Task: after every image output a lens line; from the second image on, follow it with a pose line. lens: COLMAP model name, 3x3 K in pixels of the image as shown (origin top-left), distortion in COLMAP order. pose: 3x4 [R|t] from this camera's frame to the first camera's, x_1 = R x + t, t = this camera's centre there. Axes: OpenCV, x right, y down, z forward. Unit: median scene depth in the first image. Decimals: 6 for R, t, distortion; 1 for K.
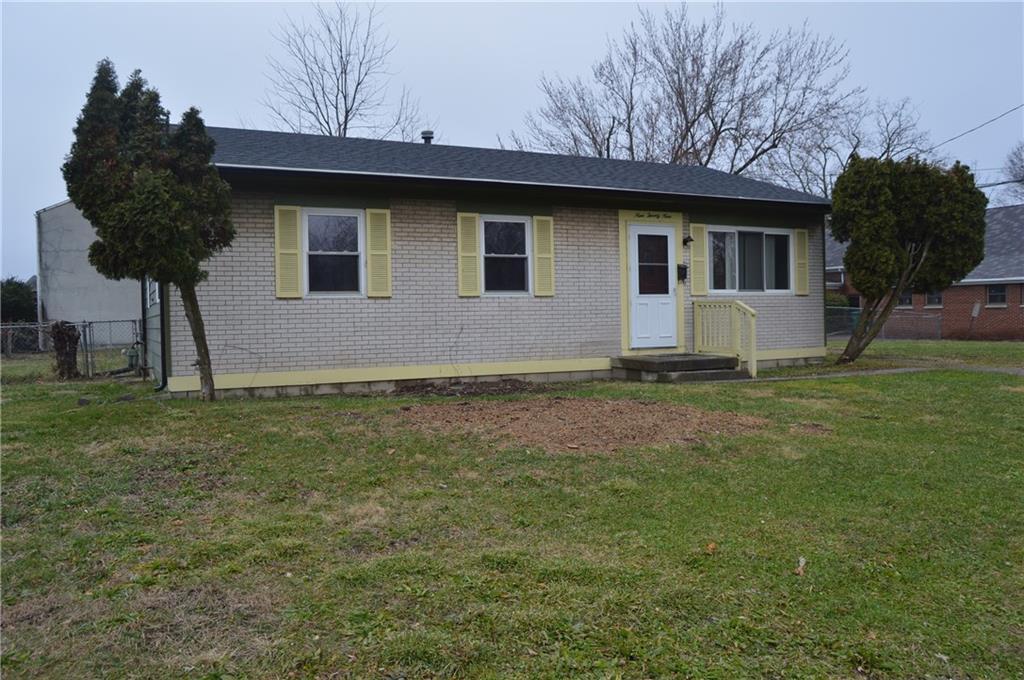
lens RADIAL K [[808.4, 0, 511.4], [0, 808.4, 333.0], [0, 0, 1]] dist [-0.095809, 0.038255]
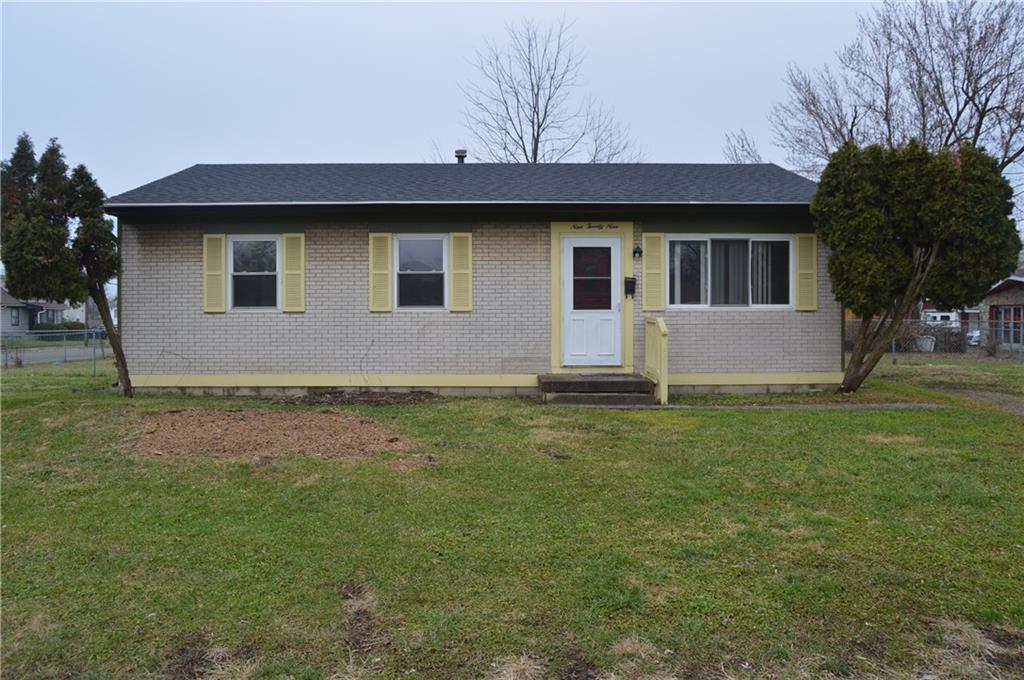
lens RADIAL K [[808.4, 0, 511.1], [0, 808.4, 334.7], [0, 0, 1]] dist [-0.095809, 0.038255]
pose [[0.902629, 0.021700, -0.429871, 0.506784], [-0.022163, 0.999747, 0.003930, -0.020546], [0.429848, 0.005980, 0.902882, 0.104376]]
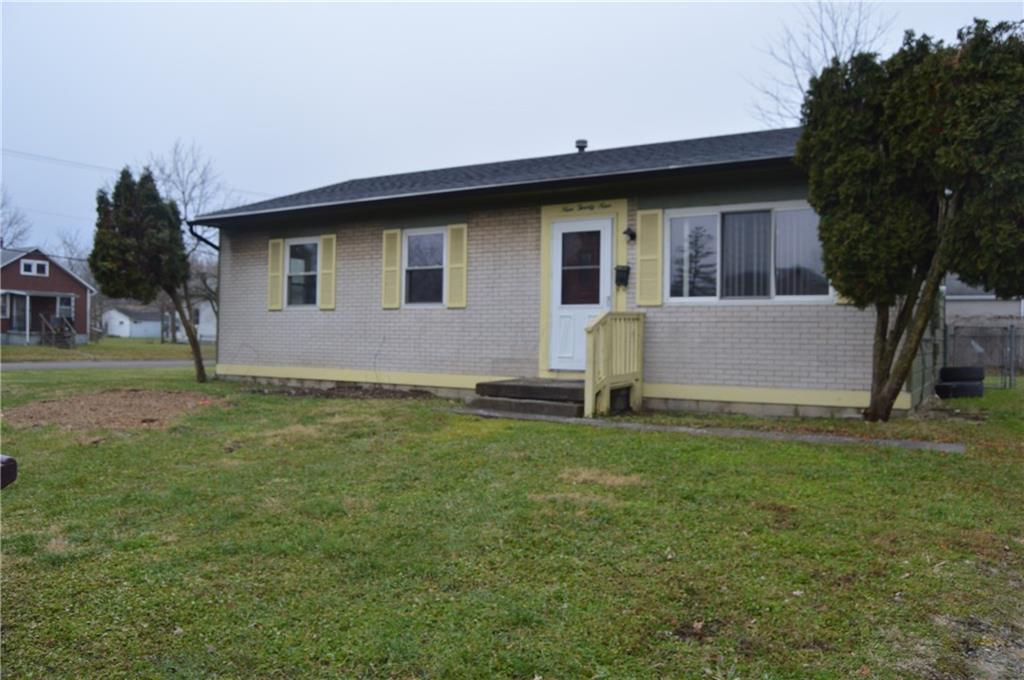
lens RADIAL K [[808.4, 0, 504.6], [0, 808.4, 335.4], [0, 0, 1]] dist [-0.095809, 0.038255]
pose [[0.520712, 0.022918, -0.853425, 0.842185], [-0.038558, 0.999251, 0.003308, -0.017243], [0.852861, 0.031183, 0.521205, 0.521399]]
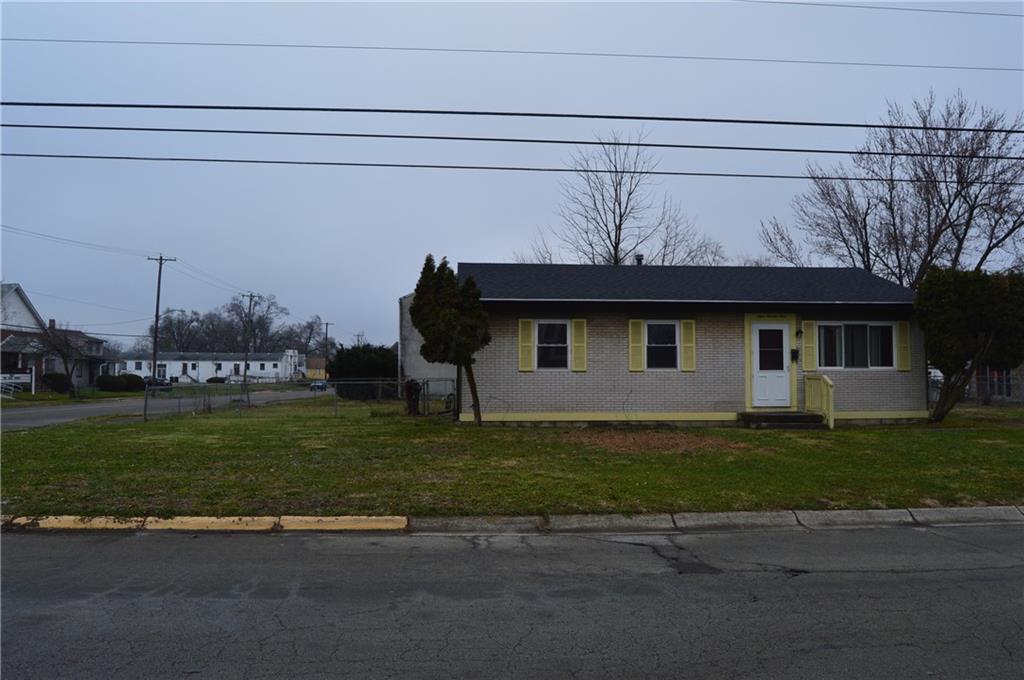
lens RADIAL K [[808.4, 0, 515.1], [0, 808.4, 337.1], [0, 0, 1]] dist [-0.095809, 0.038255]
pose [[0.920773, -0.000994, -0.390099, 0.319703], [-0.025169, 0.997762, -0.061949, -0.006344], [0.389287, 0.066860, 0.918687, -0.523548]]
